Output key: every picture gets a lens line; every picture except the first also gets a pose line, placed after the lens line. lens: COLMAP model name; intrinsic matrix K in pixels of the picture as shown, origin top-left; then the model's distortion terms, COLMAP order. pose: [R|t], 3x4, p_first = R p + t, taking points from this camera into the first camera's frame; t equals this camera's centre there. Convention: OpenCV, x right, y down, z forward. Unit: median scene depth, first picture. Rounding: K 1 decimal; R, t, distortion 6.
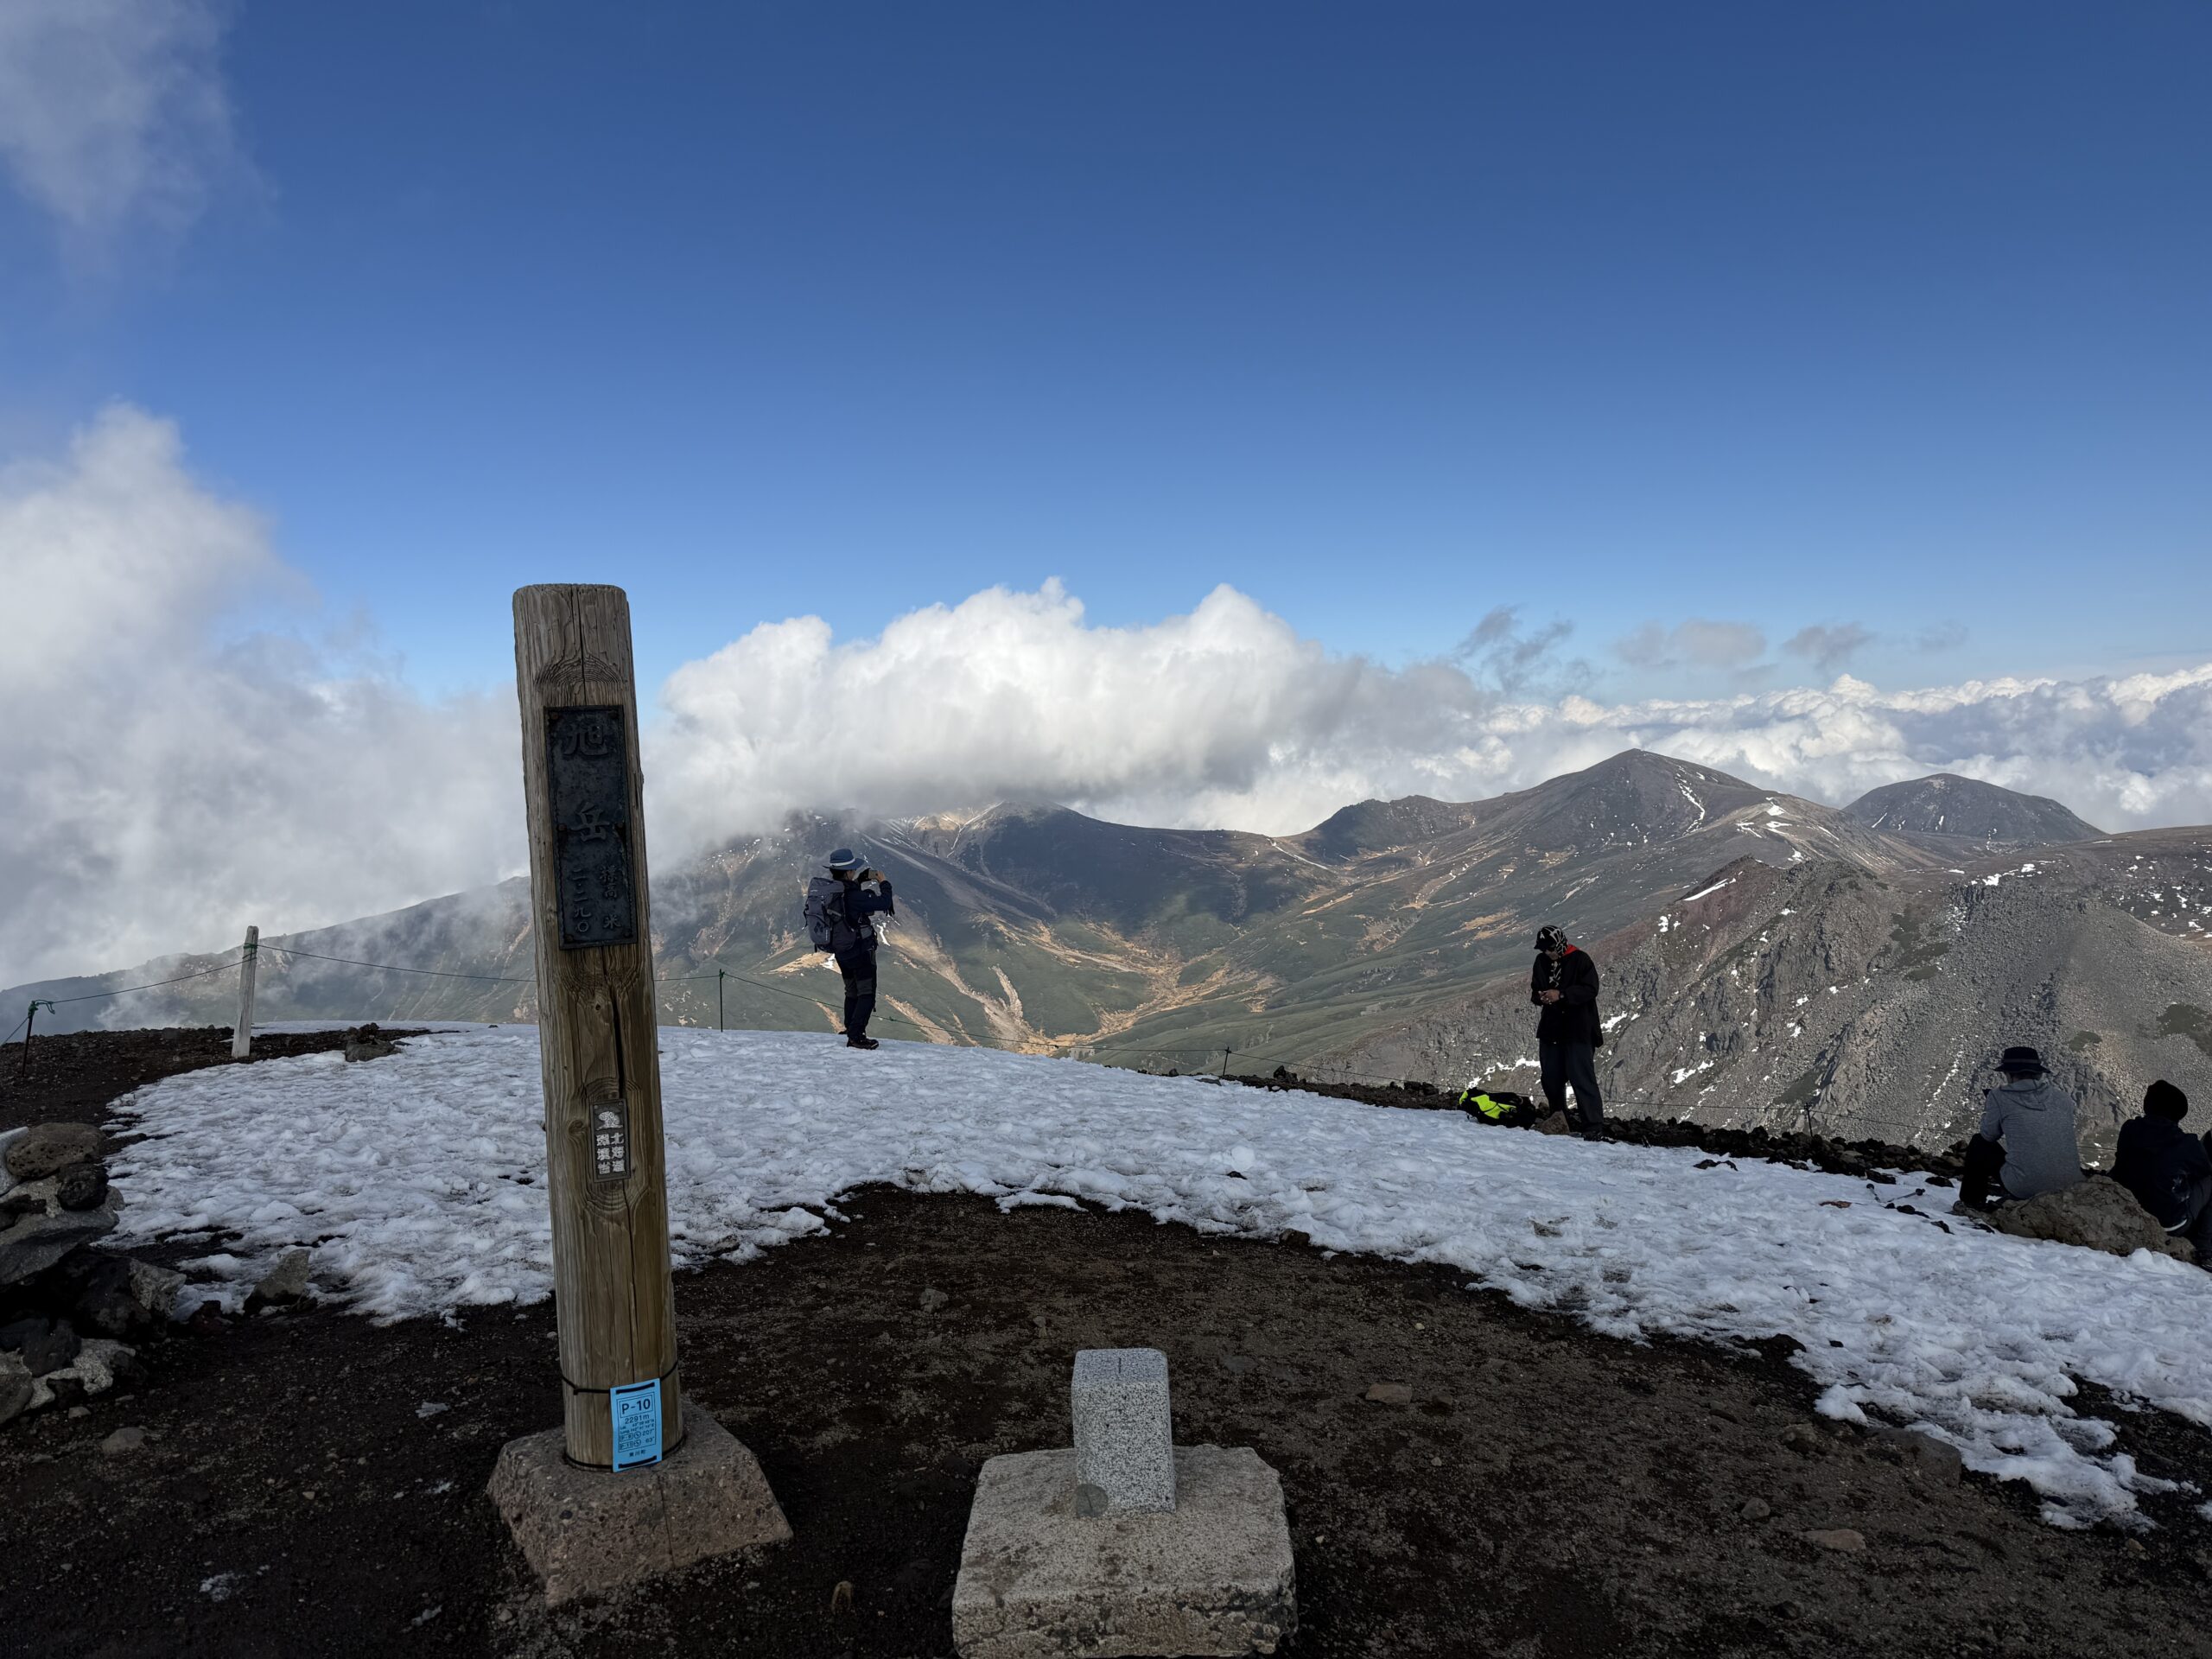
lens RADIAL K [[1551.8, 0, 1090.6], [0, 1551.8, 845.0], [0, 0, 1]] dist [0.095027, -0.119732]
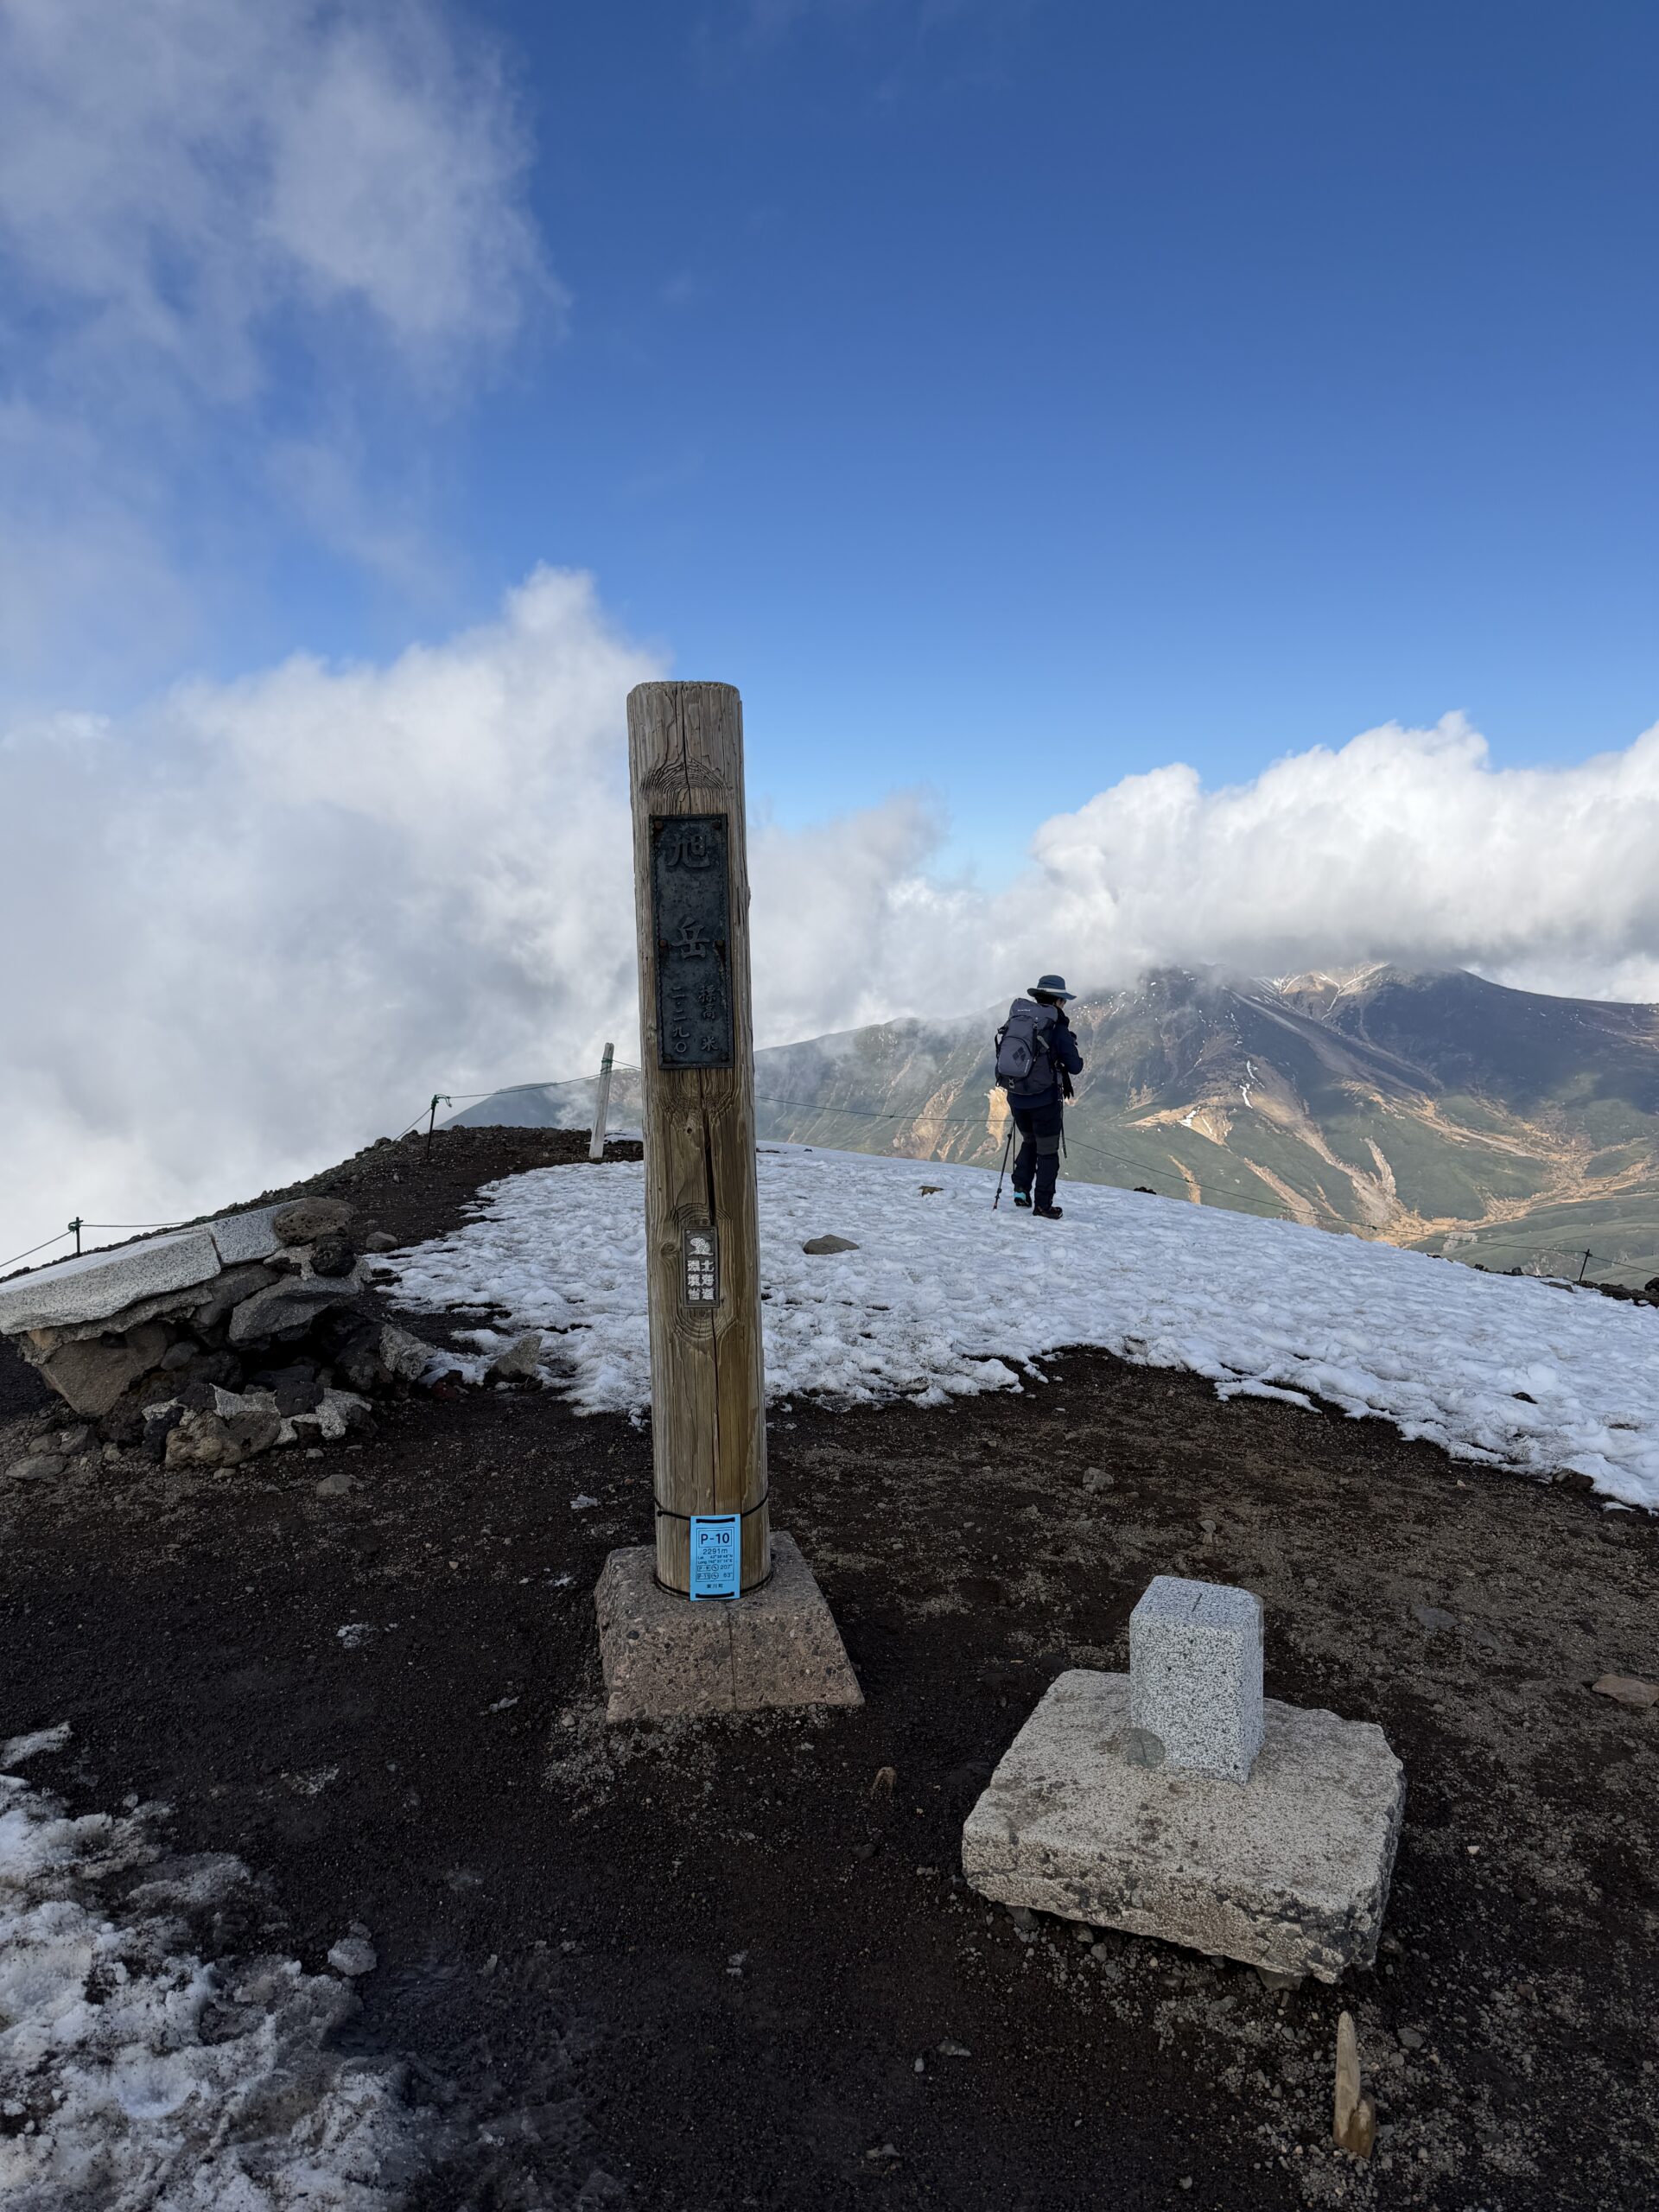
lens RADIAL K [[1551.8, 0, 839.2], [0, 1551.8, 1102.2], [0, 0, 1]] dist [0.095027, -0.119732]
pose [[0.922913, 0.072114, -0.378195, 0.107270], [-0.047041, 0.996063, 0.075135, 0.008060], [0.382124, -0.051552, 0.922672, 0.121700]]
